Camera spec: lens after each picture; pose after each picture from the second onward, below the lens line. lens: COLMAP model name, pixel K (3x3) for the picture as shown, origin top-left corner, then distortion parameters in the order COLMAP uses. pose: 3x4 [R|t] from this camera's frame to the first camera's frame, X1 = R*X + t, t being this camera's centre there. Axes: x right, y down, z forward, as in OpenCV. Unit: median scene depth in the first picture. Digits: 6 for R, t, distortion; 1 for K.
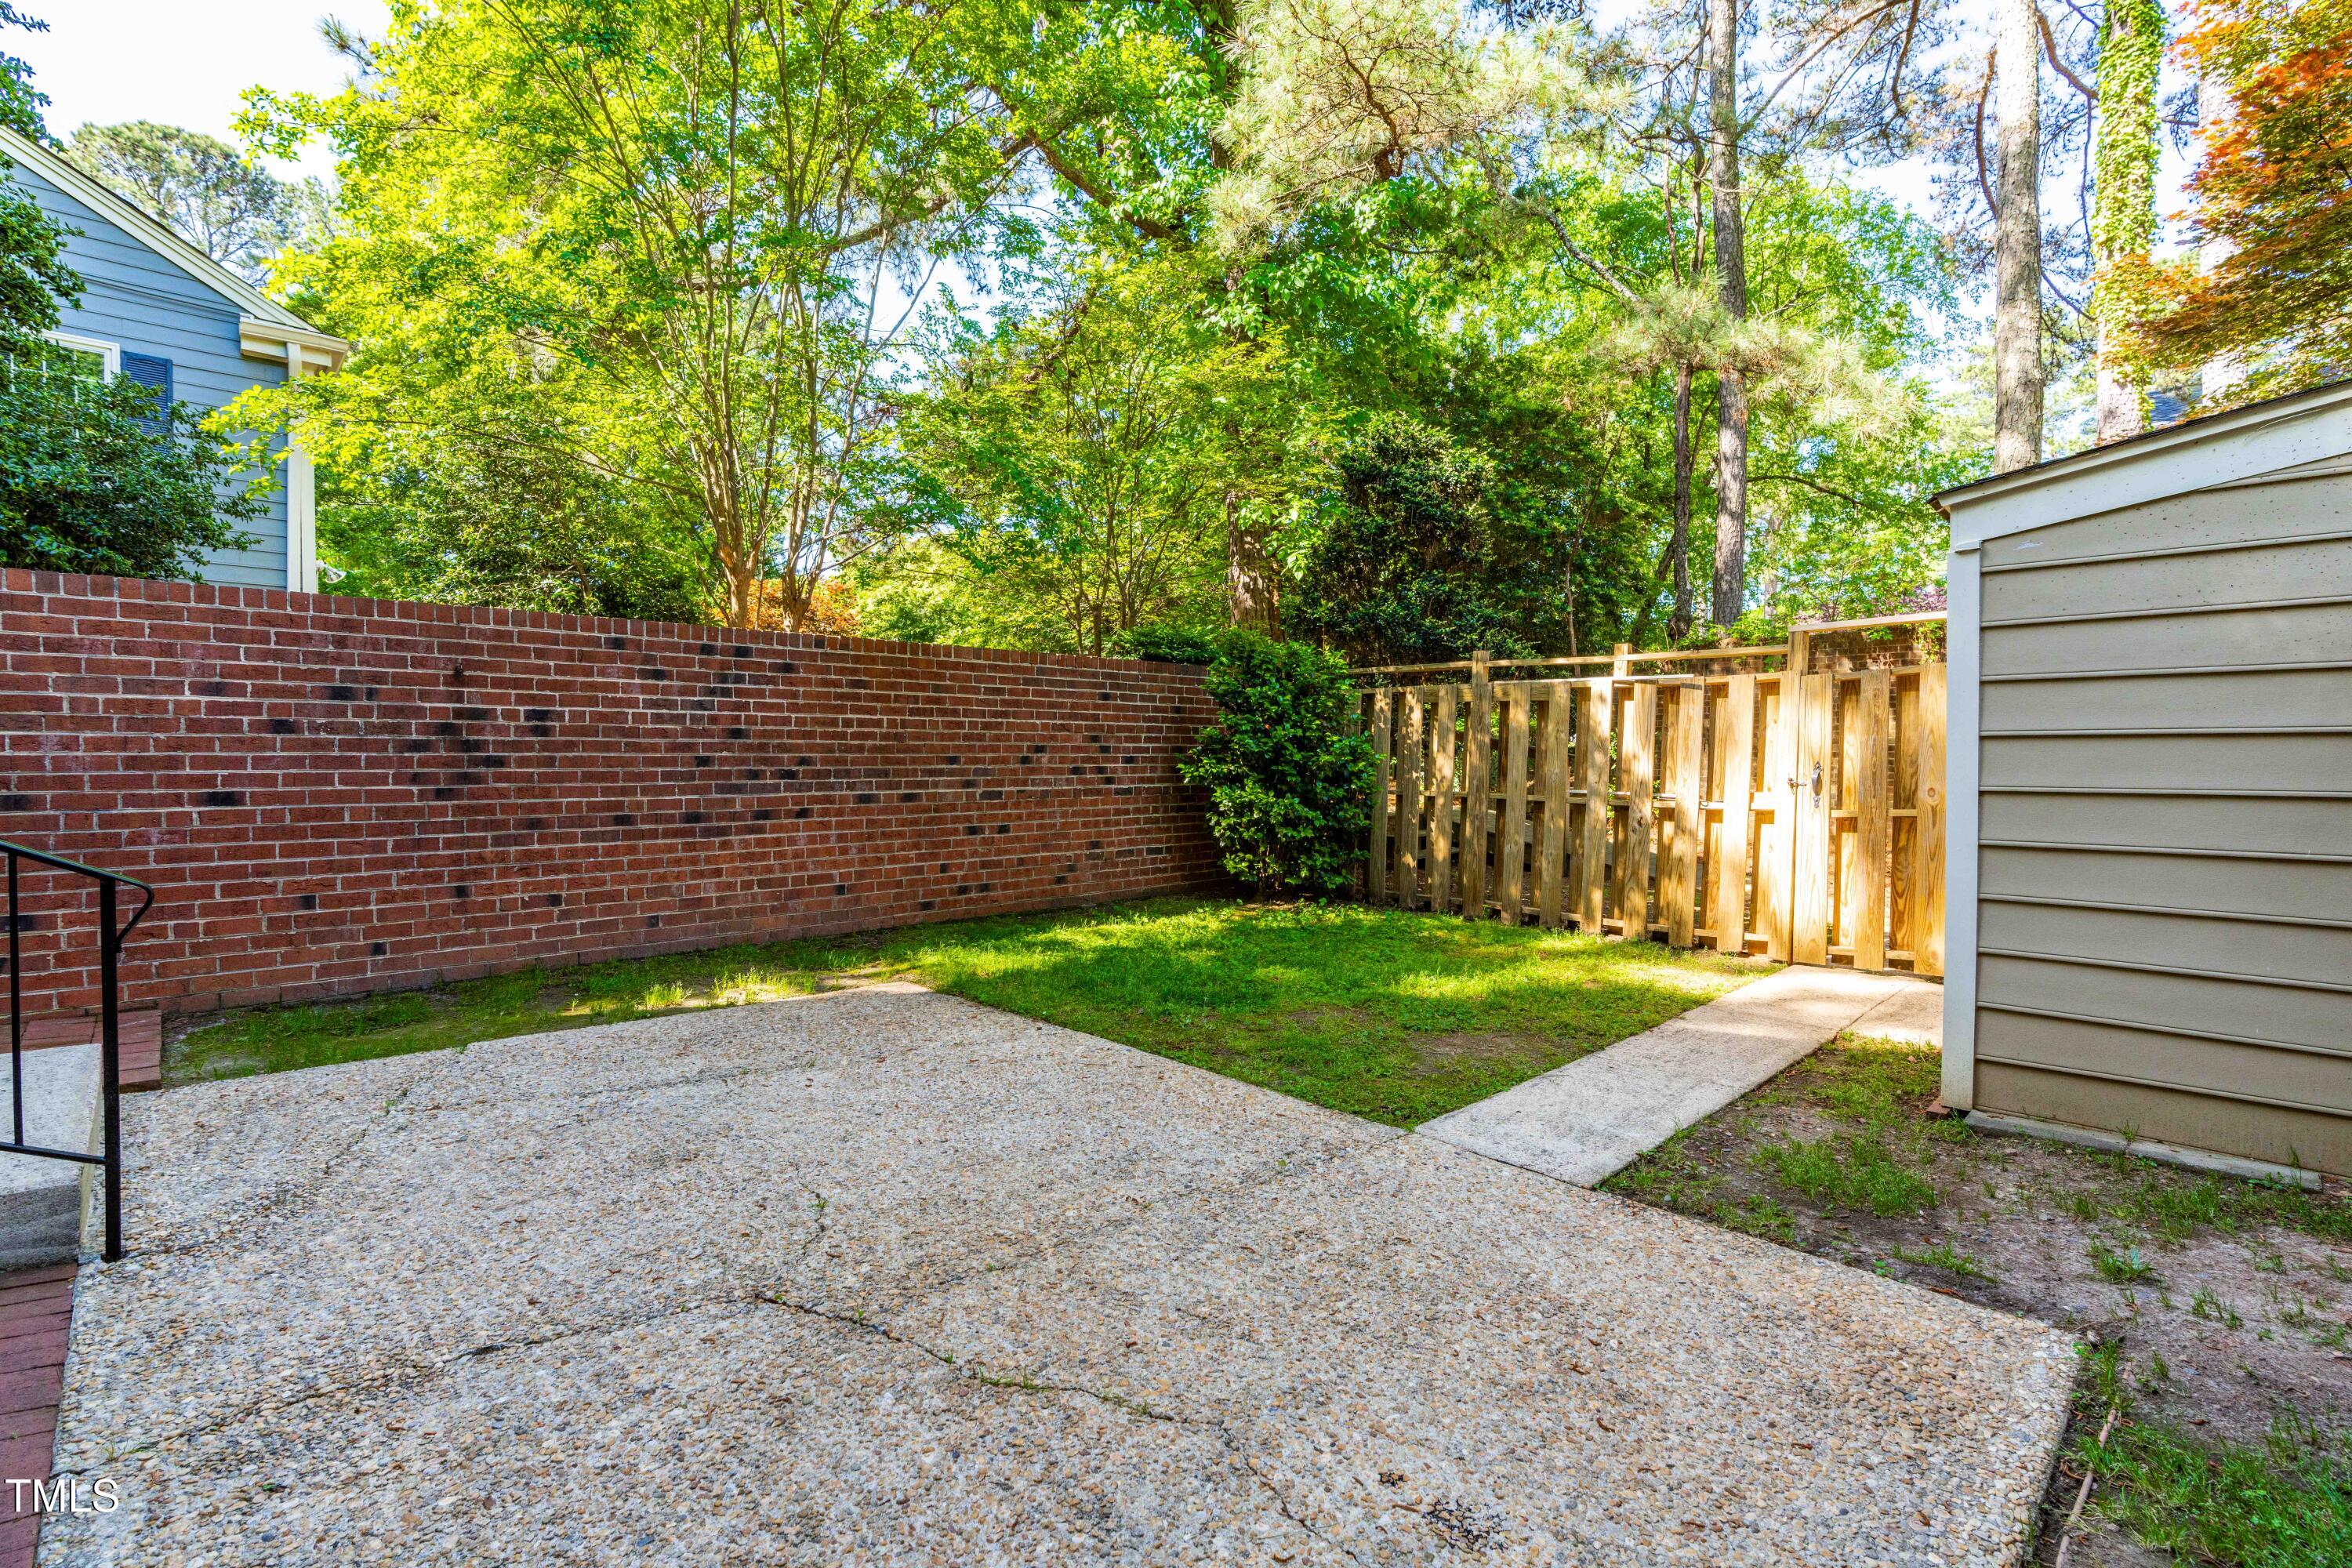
lens RADIAL K [[1065.7, 0, 1185.0], [0, 1065.7, 778.7], [0, 0, 1]] dist [-0.010139, 0.000336]
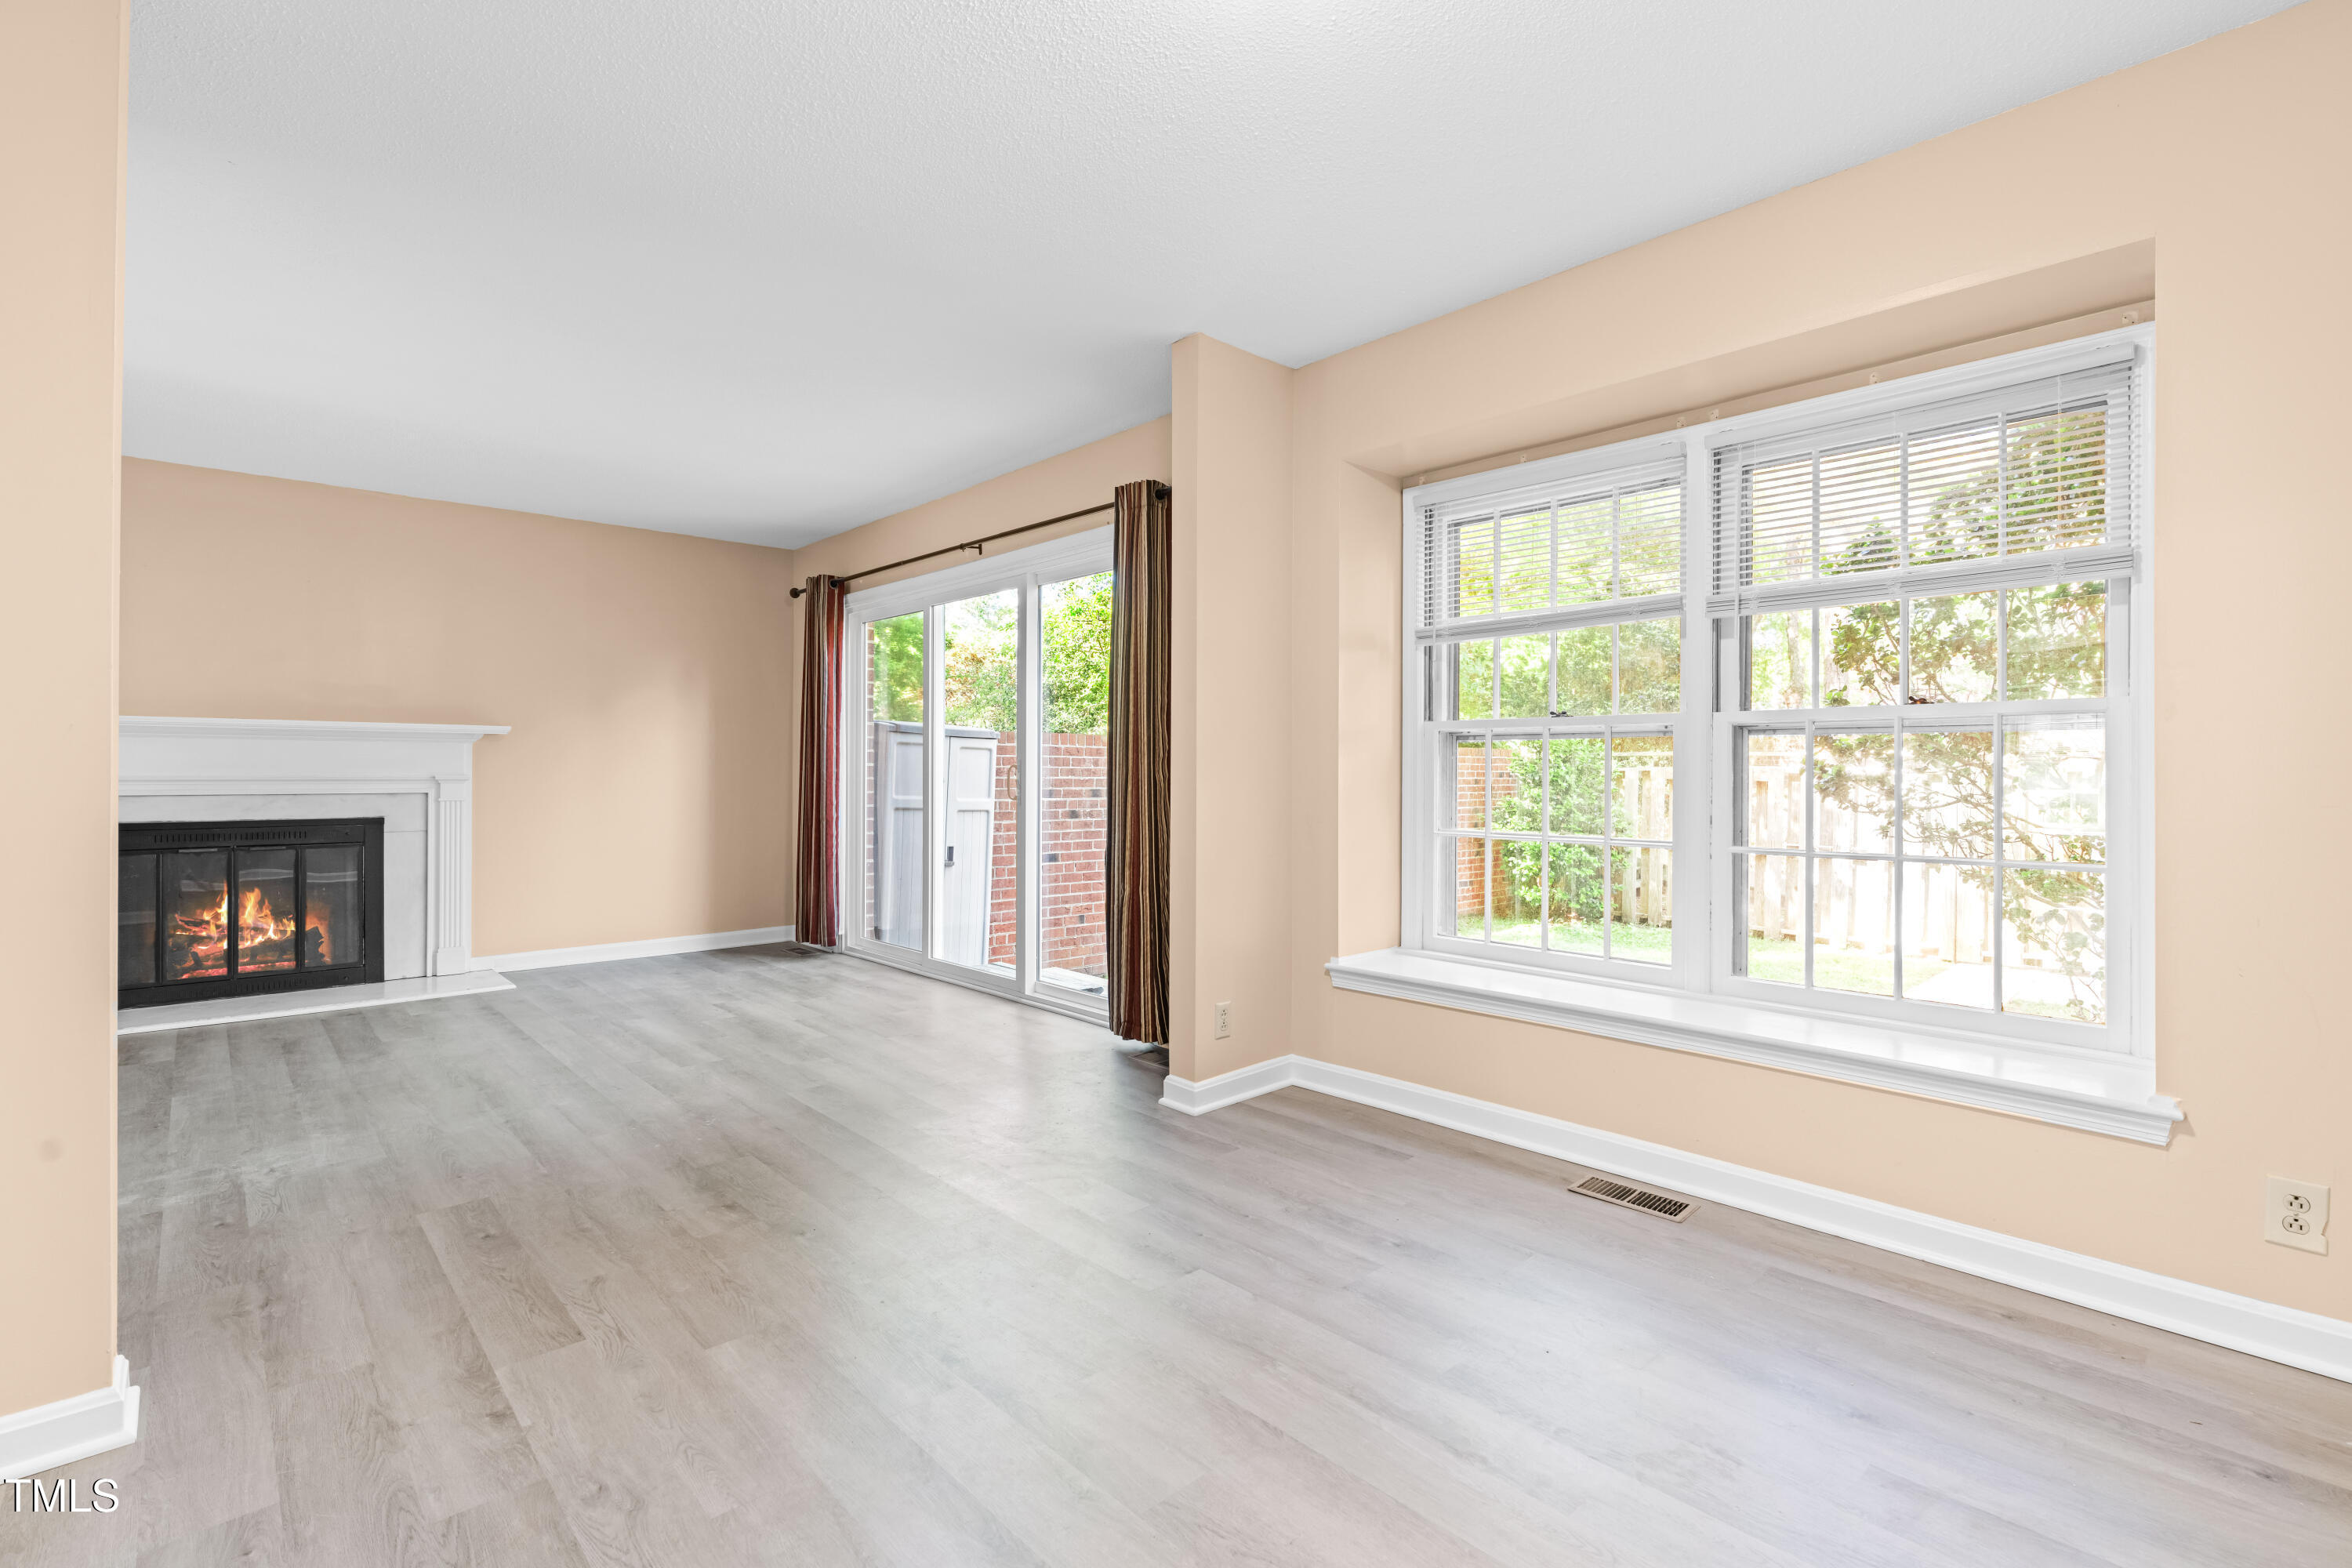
lens RADIAL K [[1065.7, 0, 1185.0], [0, 1065.7, 778.7], [0, 0, 1]] dist [-0.010139, 0.000336]
pose [[0.999790, -0.001413, -0.020432, -0.621830], [0.000944, 0.999736, -0.022968, -0.064893], [0.020459, 0.022943, 0.999527, -0.672333]]
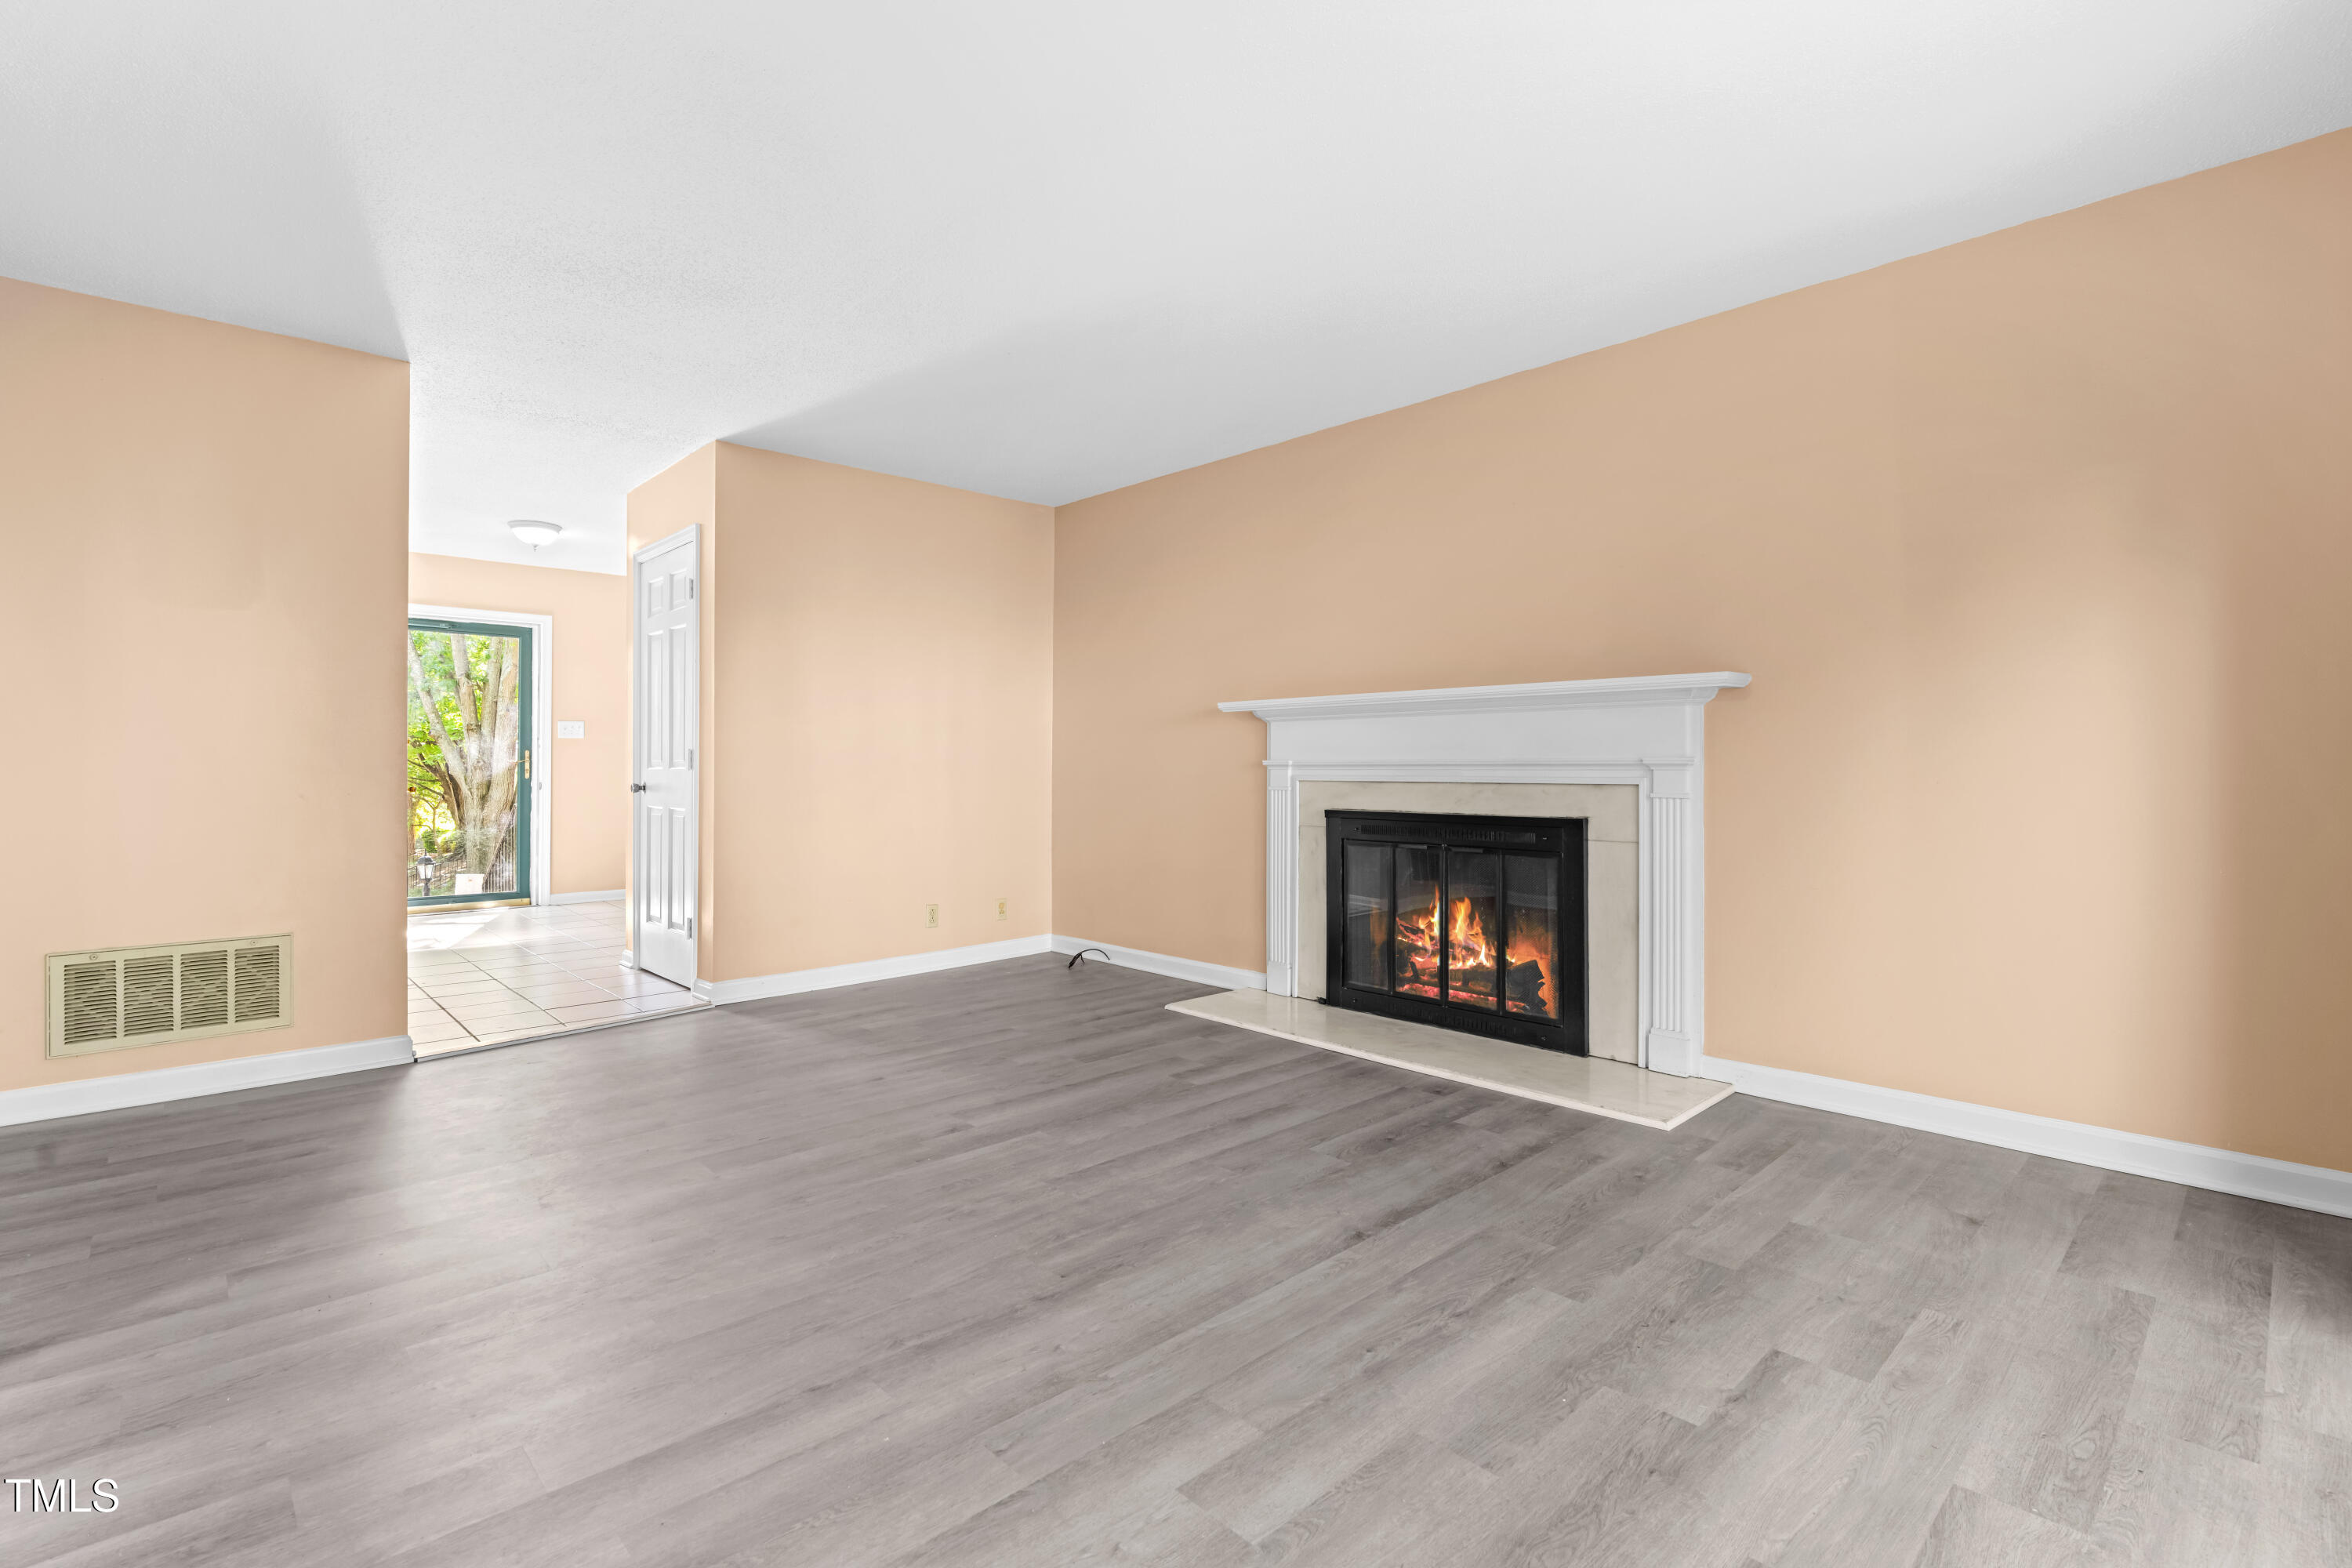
lens RADIAL K [[1066.9, 0, 1180.0], [0, 1066.9, 765.7], [0, 0, 1]] dist [-0.008494, 0.000508]
pose [[-0.013503, -0.004536, -0.999899, -0.701602], [-0.027160, 0.999622, -0.004168, -0.076926], [0.999540, 0.027101, -0.013621, 0.092732]]
